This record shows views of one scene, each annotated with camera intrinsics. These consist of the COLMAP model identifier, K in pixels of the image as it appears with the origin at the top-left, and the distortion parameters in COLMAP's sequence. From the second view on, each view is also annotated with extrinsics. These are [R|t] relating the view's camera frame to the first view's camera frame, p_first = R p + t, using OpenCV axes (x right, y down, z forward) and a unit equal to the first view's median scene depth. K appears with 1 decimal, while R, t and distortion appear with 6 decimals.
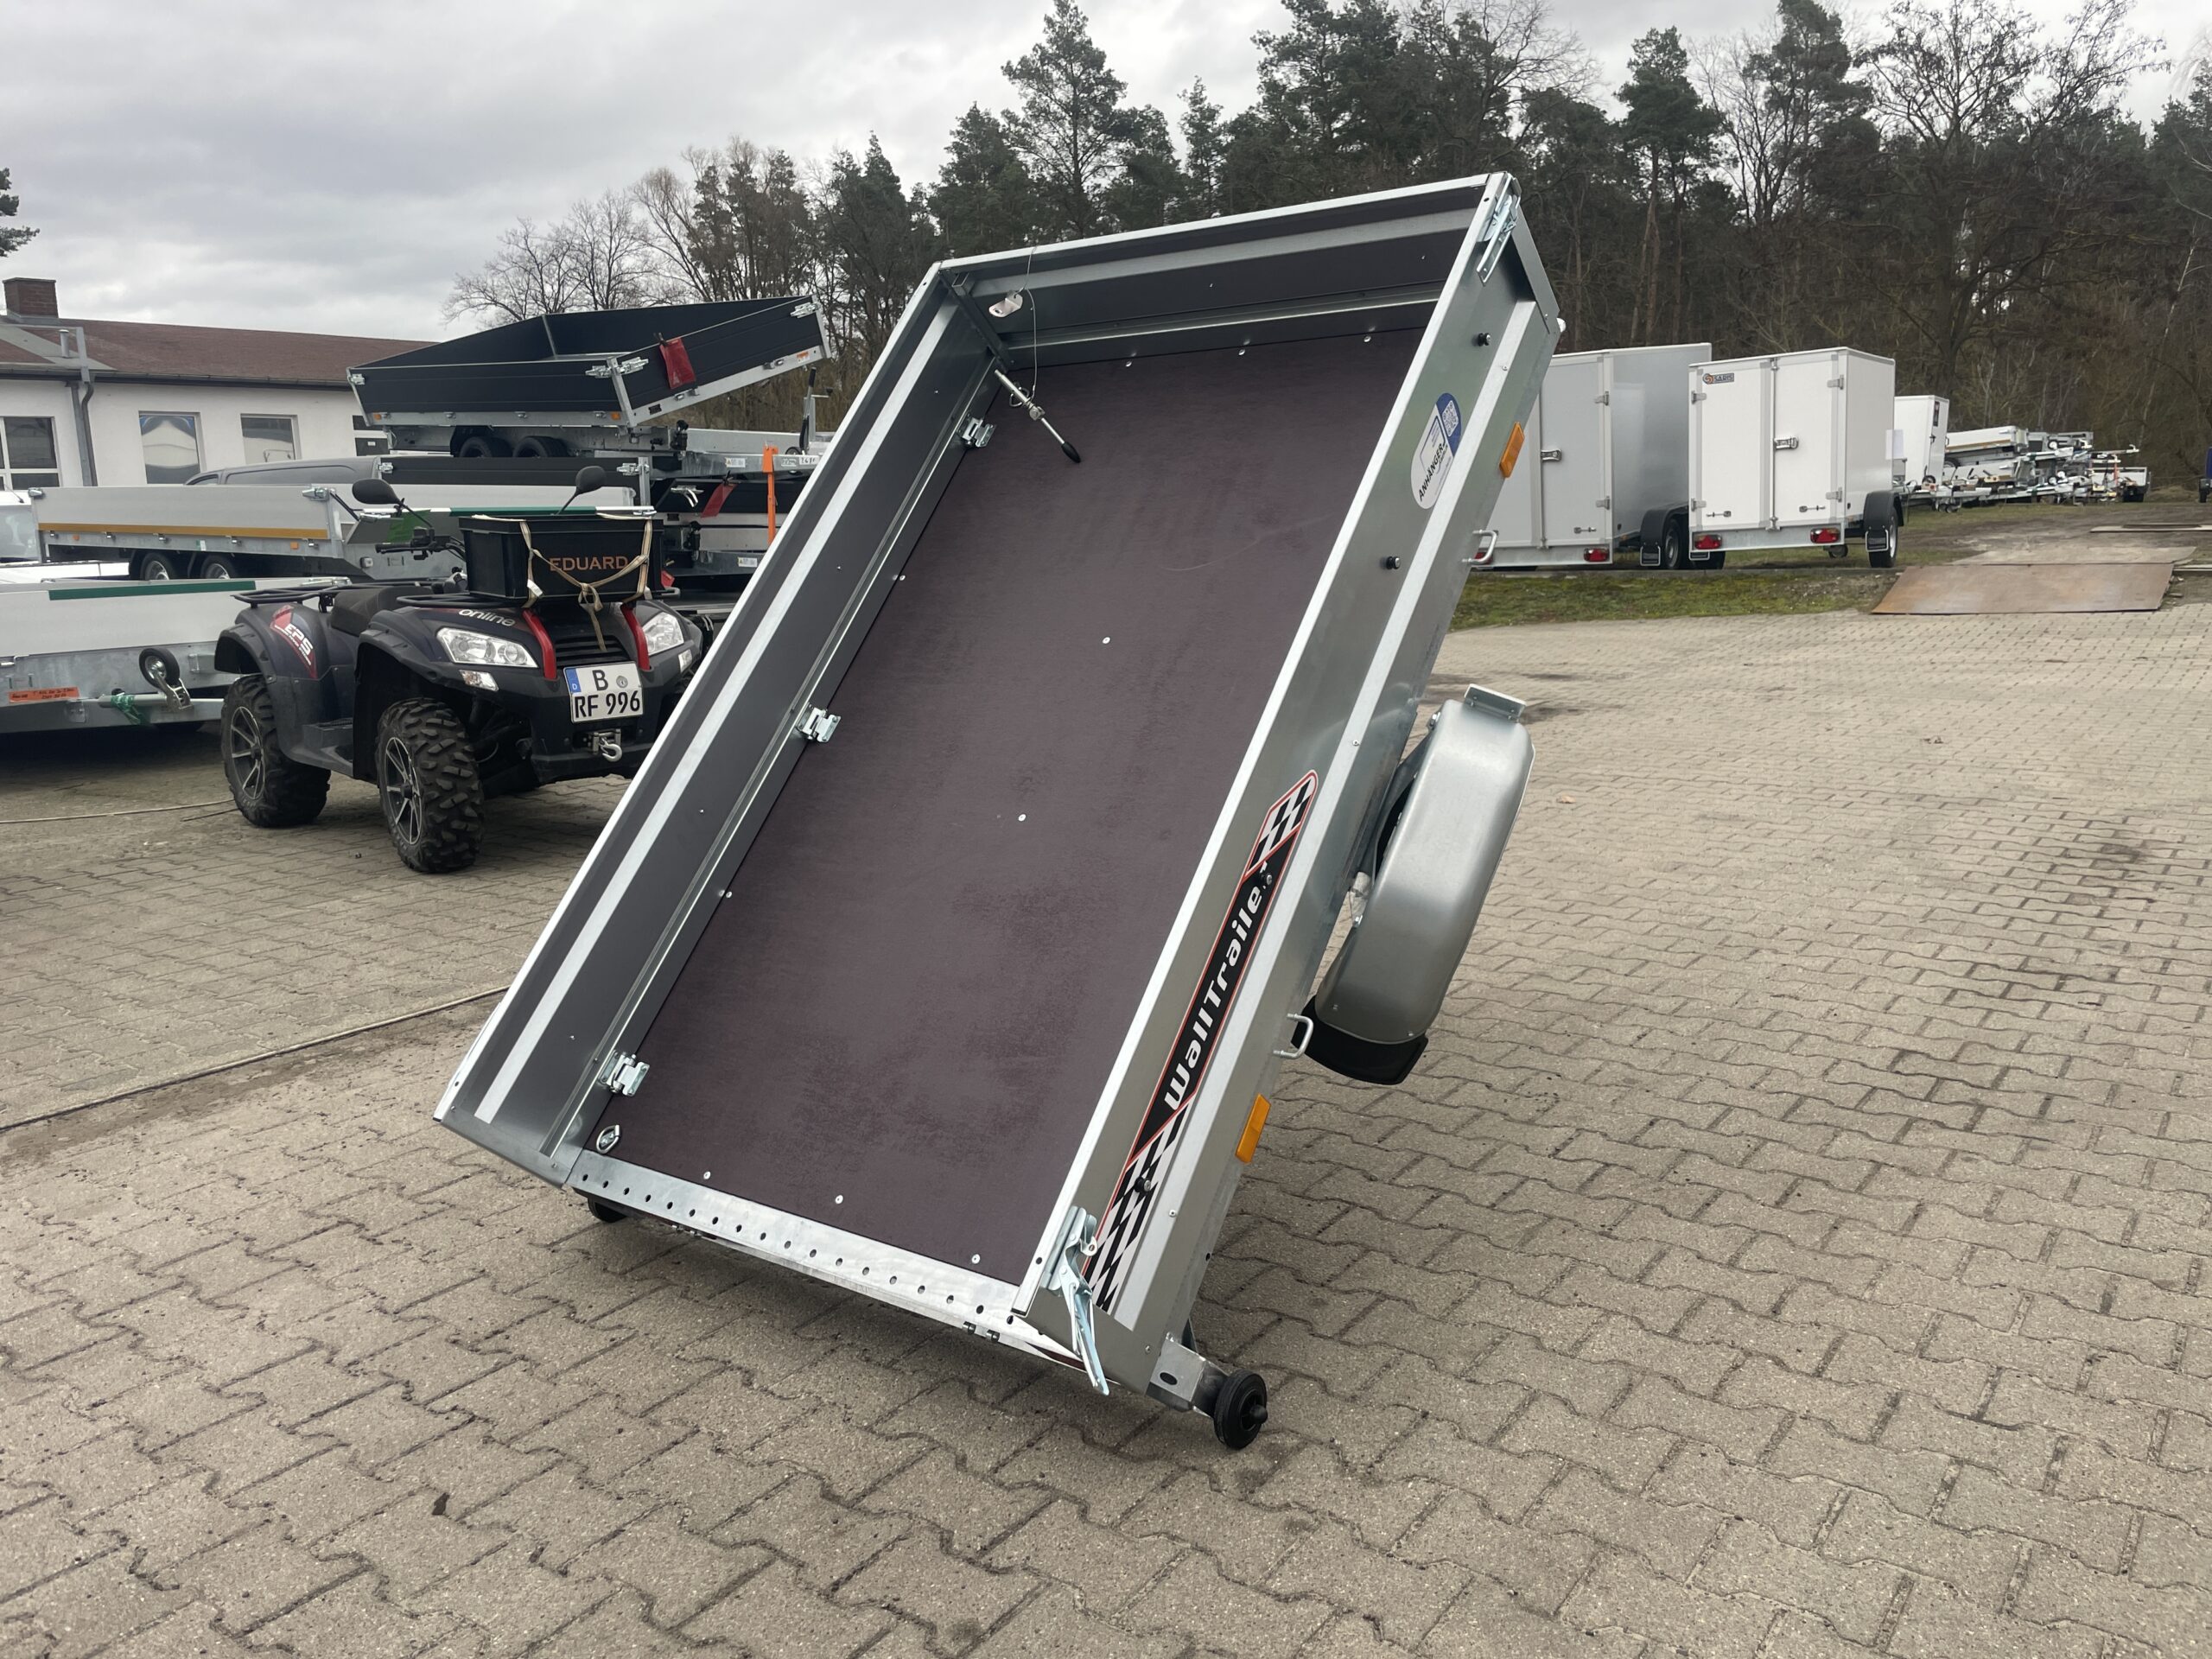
lens RADIAL K [[1676.2, 0, 1116.5], [0, 1676.2, 828.2], [0, 0, 1]] dist [0.078341, -0.109167]
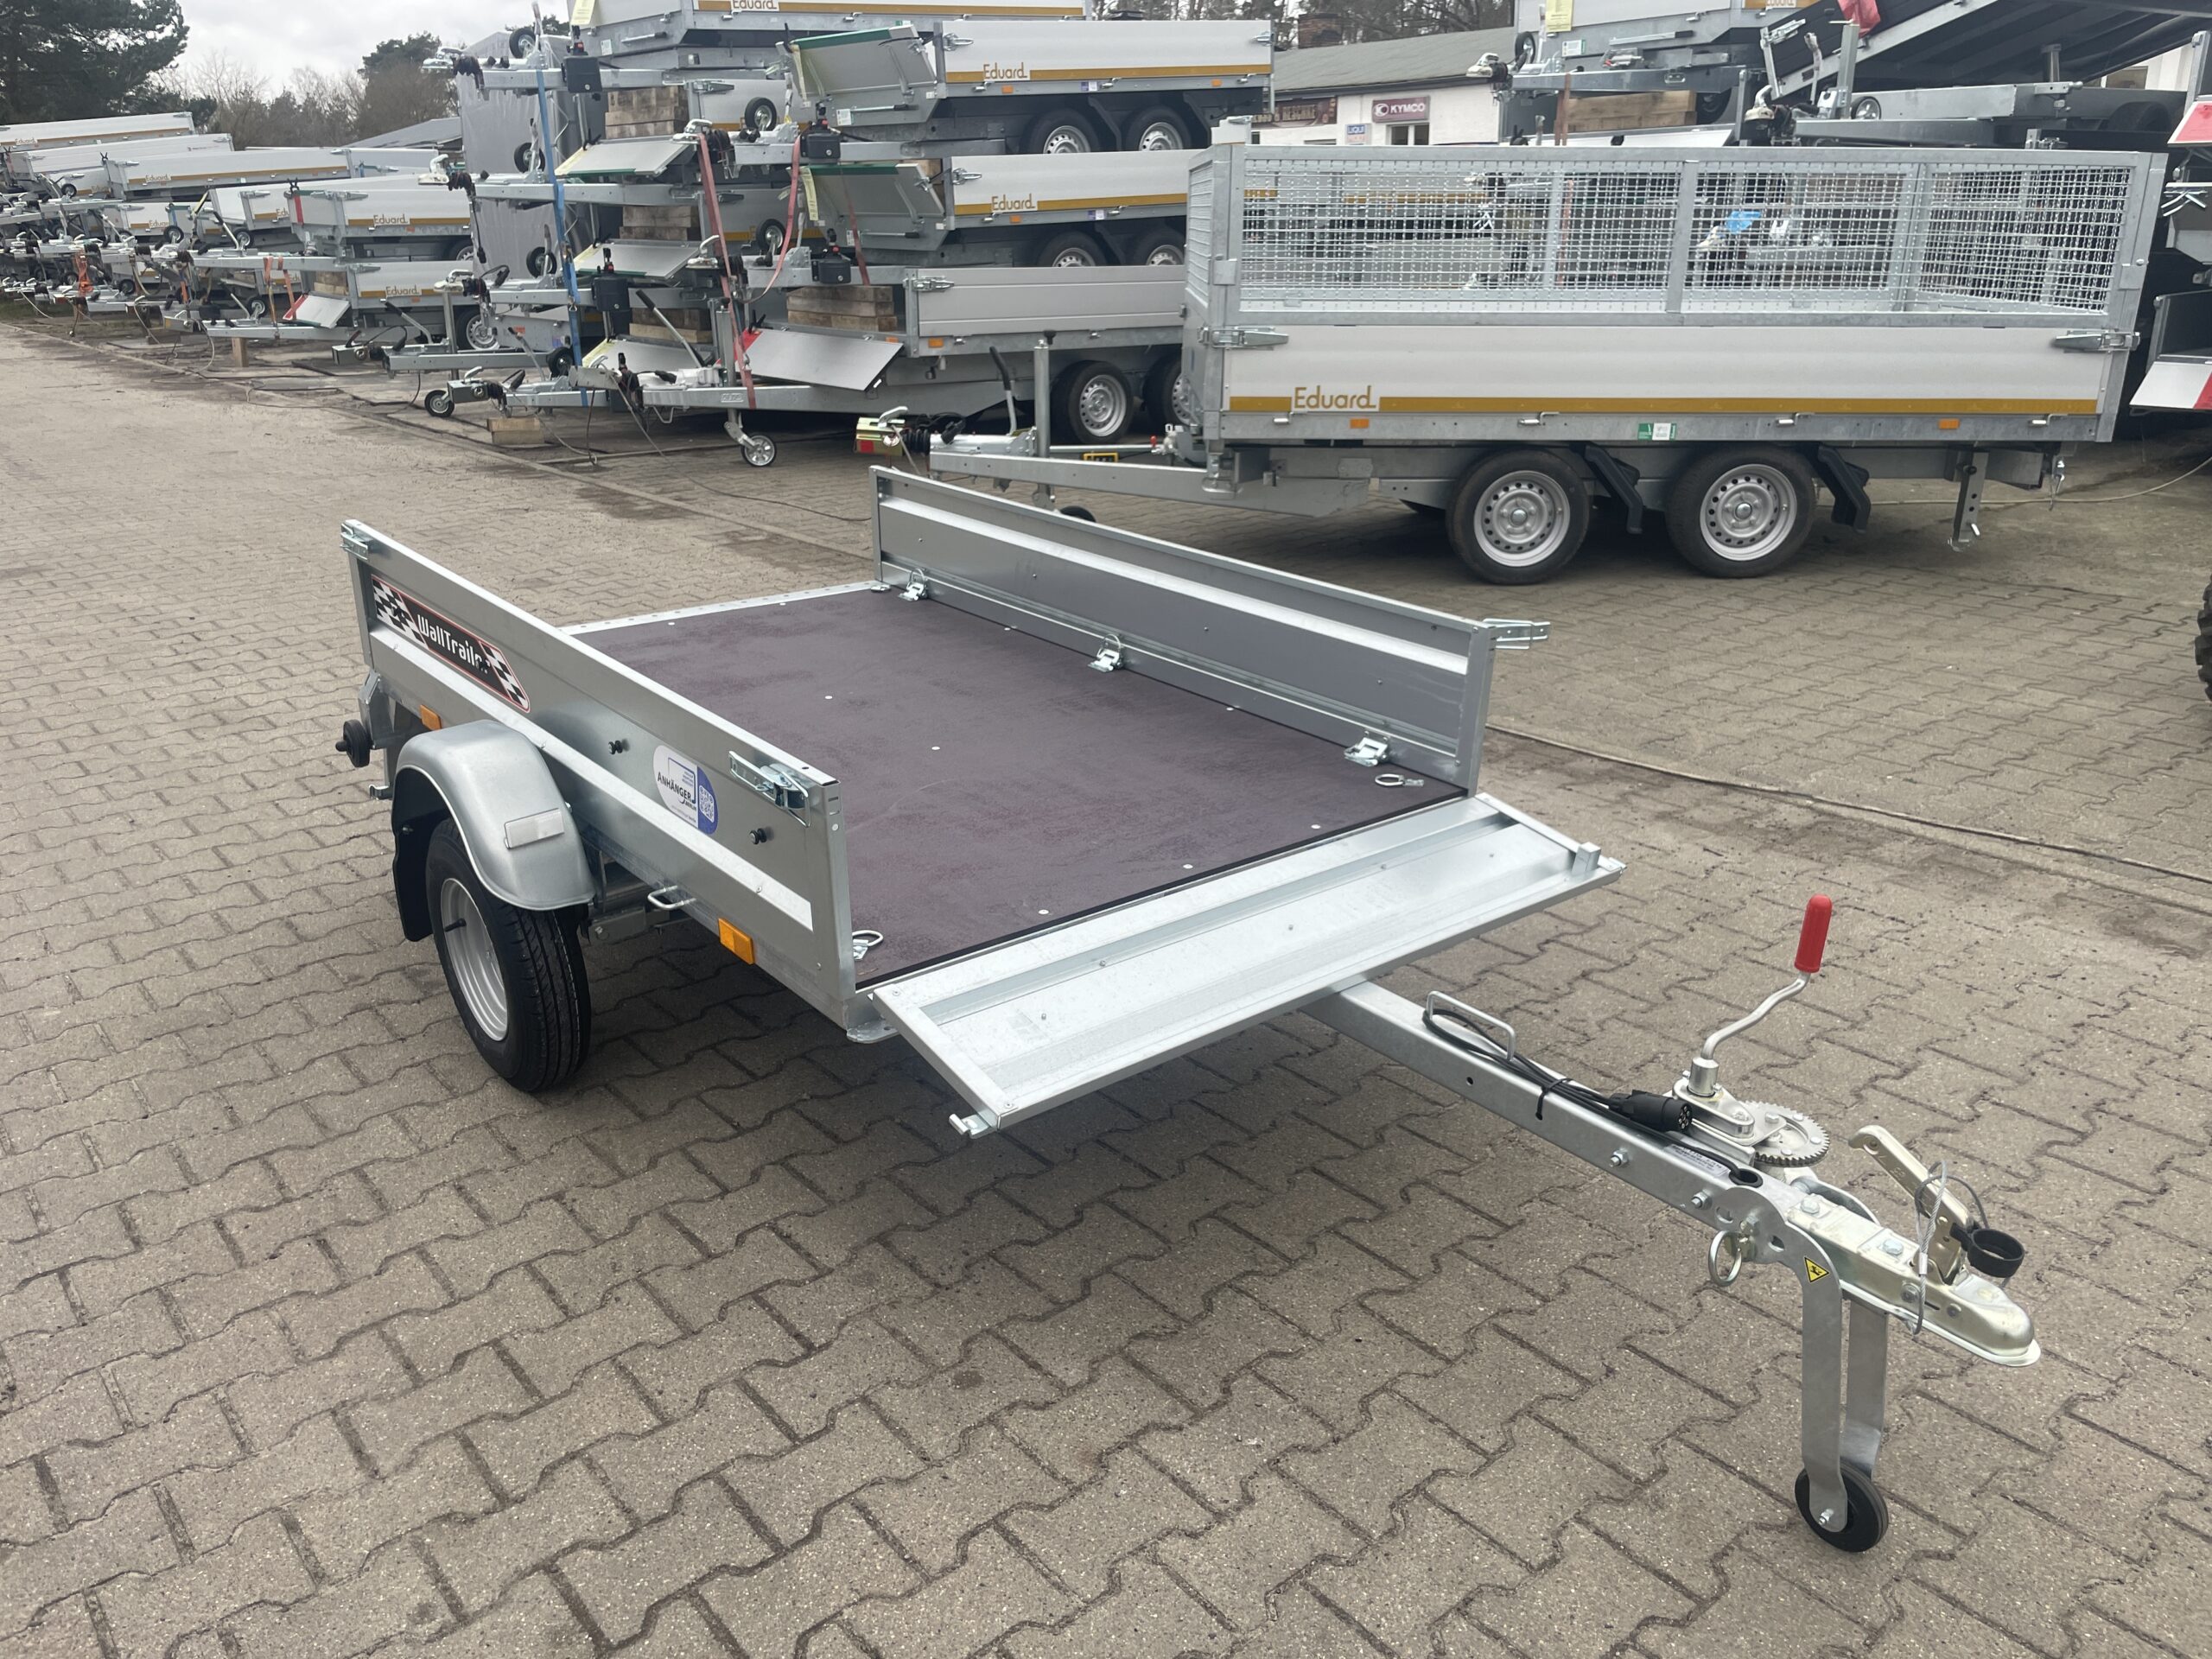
lens RADIAL K [[1676.2, 0, 1116.5], [0, 1676.2, 828.2], [0, 0, 1]] dist [0.078341, -0.109167]
pose [[-0.241418, 0.367734, -0.898048, 0.461188], [-0.161791, 0.897216, 0.410887, -0.172162], [0.956839, 0.244491, -0.157108, 0.664917]]
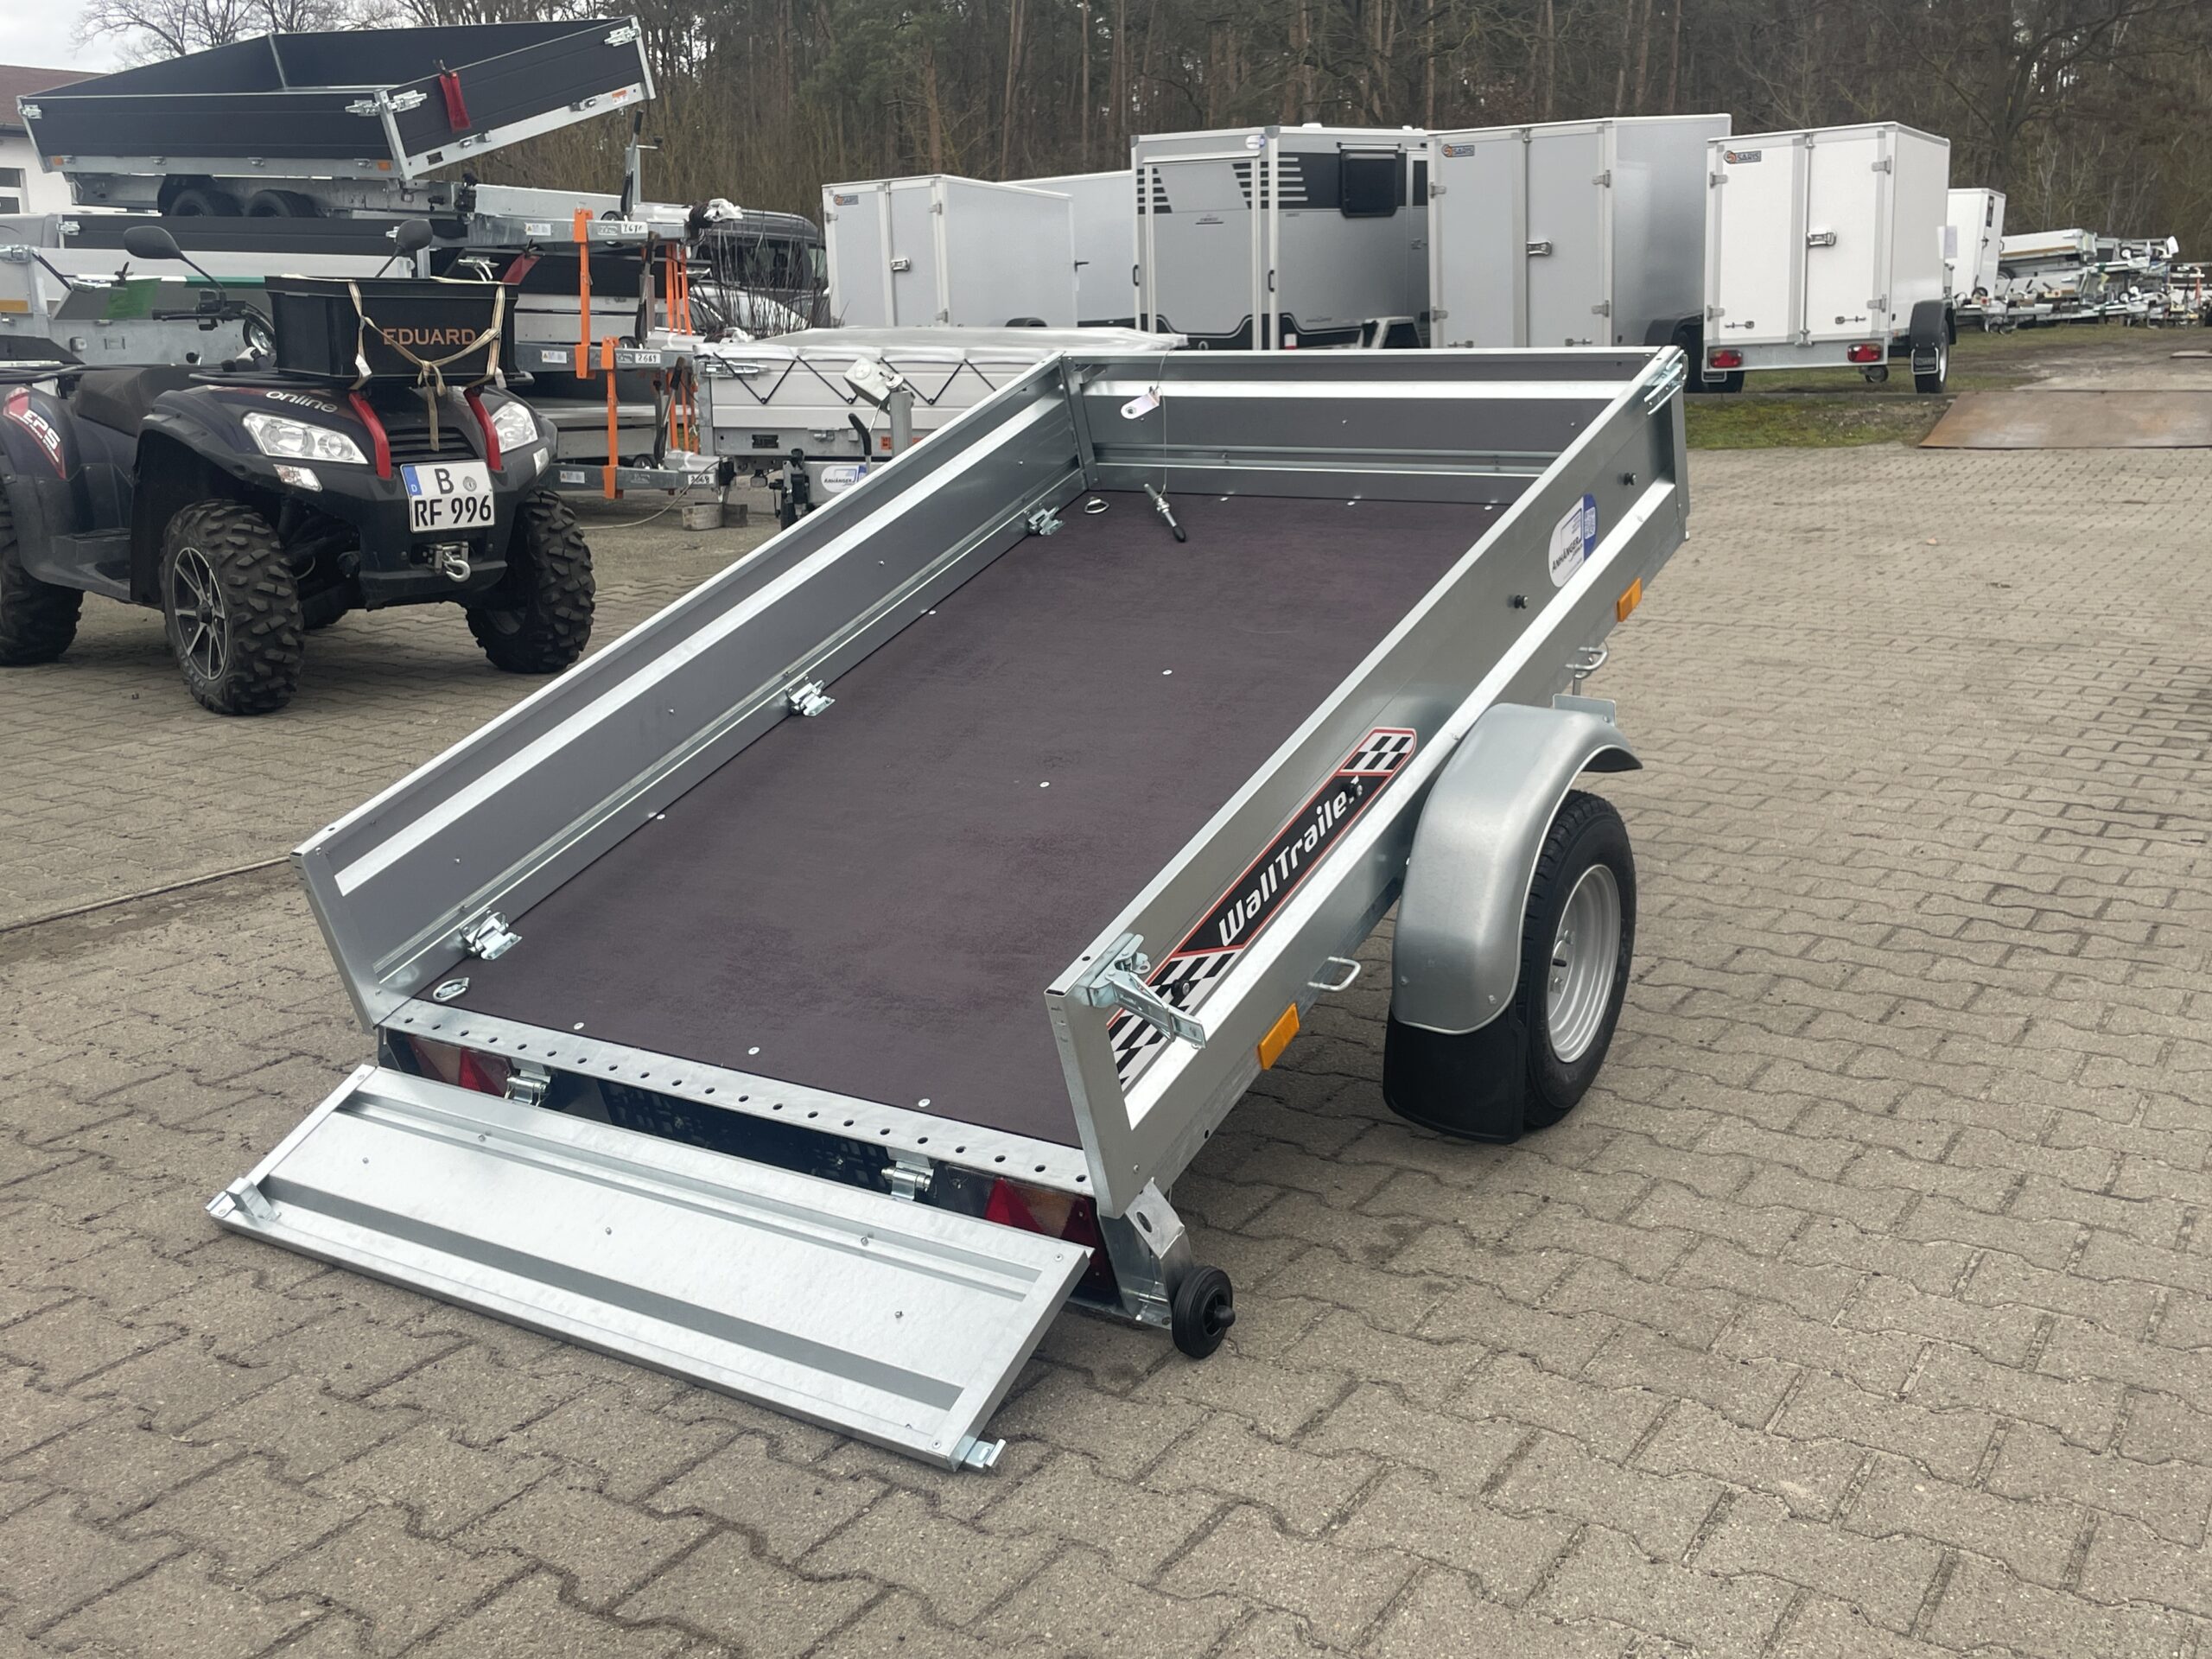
lens RADIAL K [[2129.8, 0, 1113.1], [0, 2129.8, 821.7], [0, 0, 1]] dist [0.072860, -0.104561]
pose [[0.997374, 0.002669, 0.072381, -0.059147], [-0.005835, 0.999033, 0.043574, 0.031550], [-0.072194, -0.043882, 0.996425, -0.071756]]
